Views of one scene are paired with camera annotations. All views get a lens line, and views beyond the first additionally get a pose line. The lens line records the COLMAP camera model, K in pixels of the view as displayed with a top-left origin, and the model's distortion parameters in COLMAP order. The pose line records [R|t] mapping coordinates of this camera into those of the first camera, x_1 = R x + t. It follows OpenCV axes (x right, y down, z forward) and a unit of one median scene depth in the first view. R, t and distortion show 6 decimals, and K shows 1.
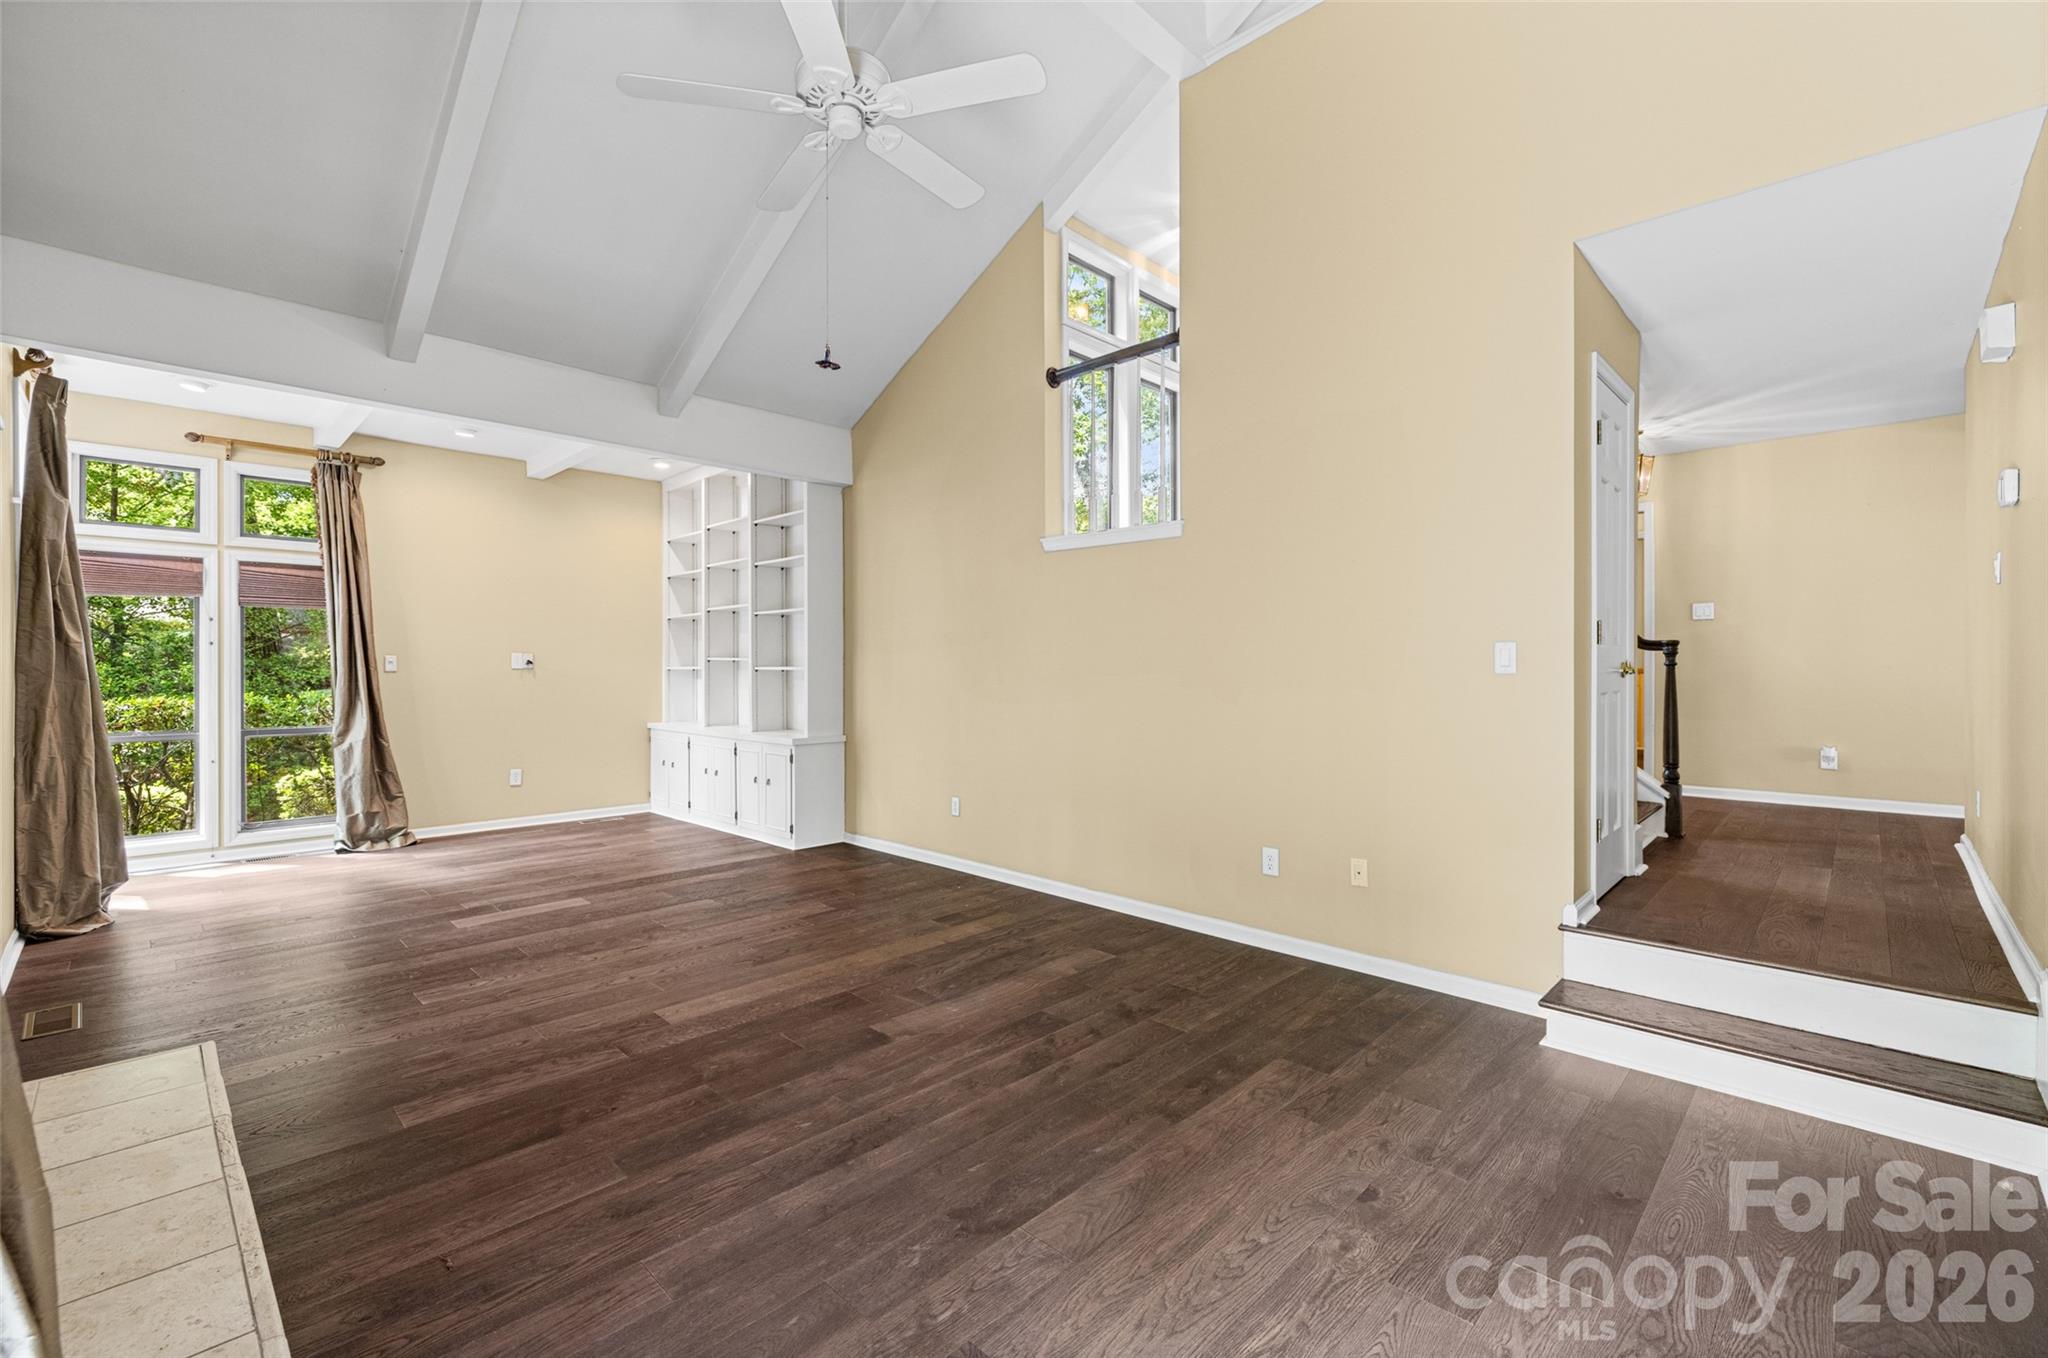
lens RADIAL K [[863.7, 0, 1025.0], [0, 863.7, 679.8], [0, 0, 1]] dist [-0.002639, 0.000051]
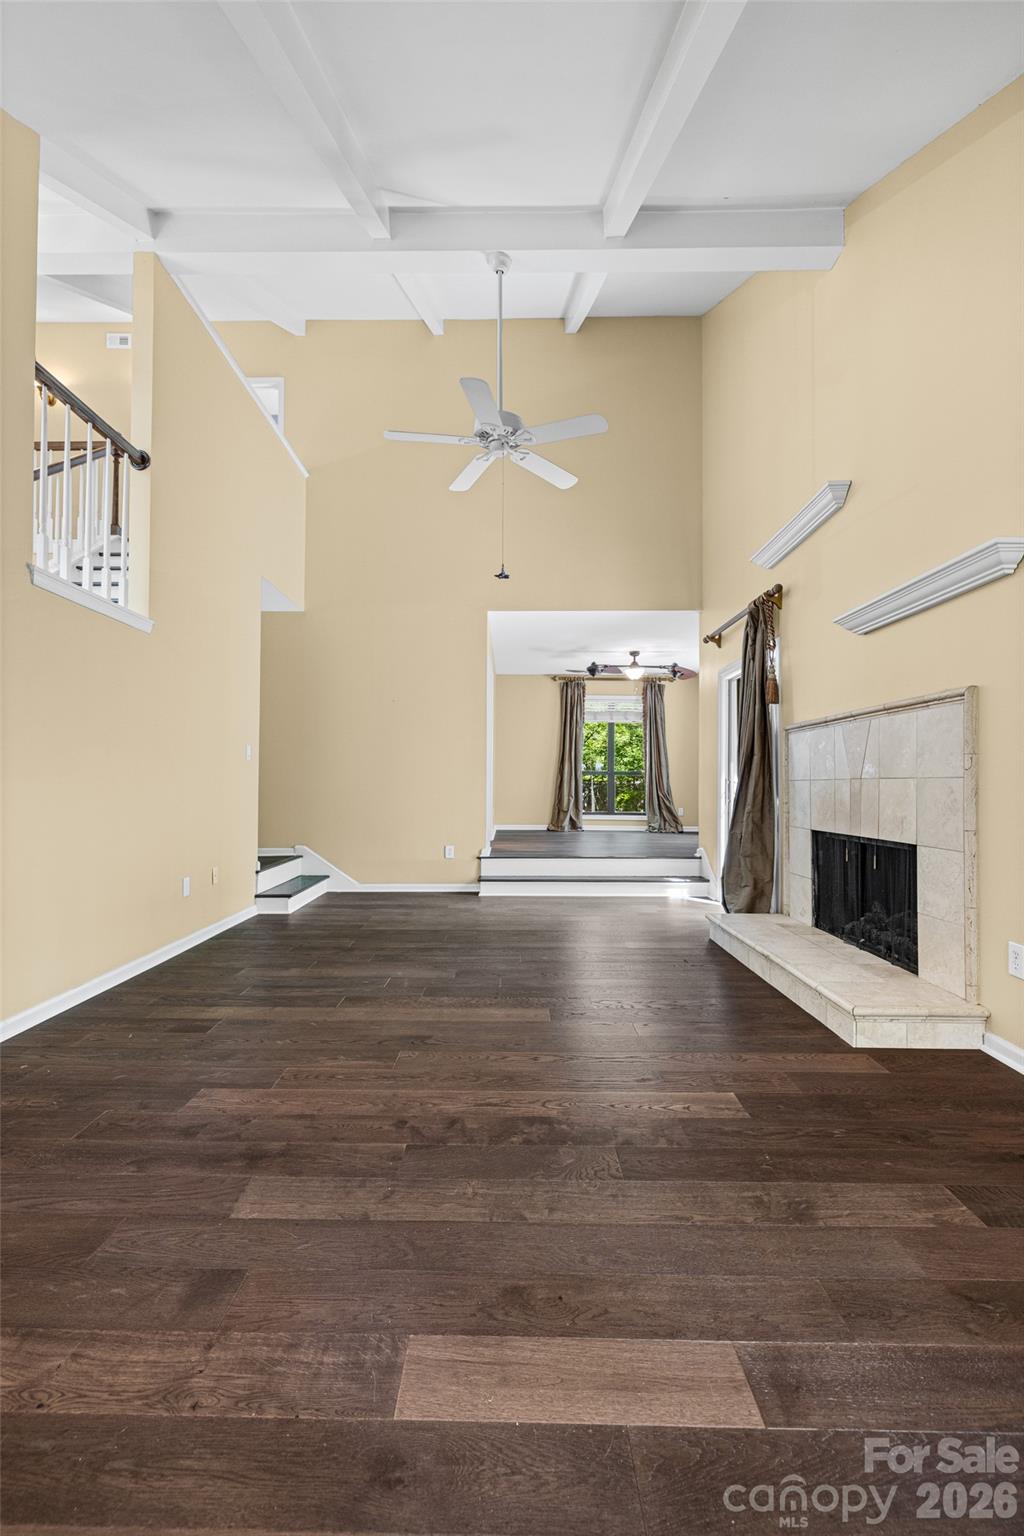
lens RADIAL K [[647.8, 0, 510.2], [0, 647.8, 771.6], [0, 0, 1]] dist [-0.002639, 0.000051]
pose [[-0.689849, 0.011013, 0.723870, -0.862694], [0.006894, 0.999939, -0.008643, 0.036706], [-0.723921, -0.000972, -0.689882, 1.369508]]
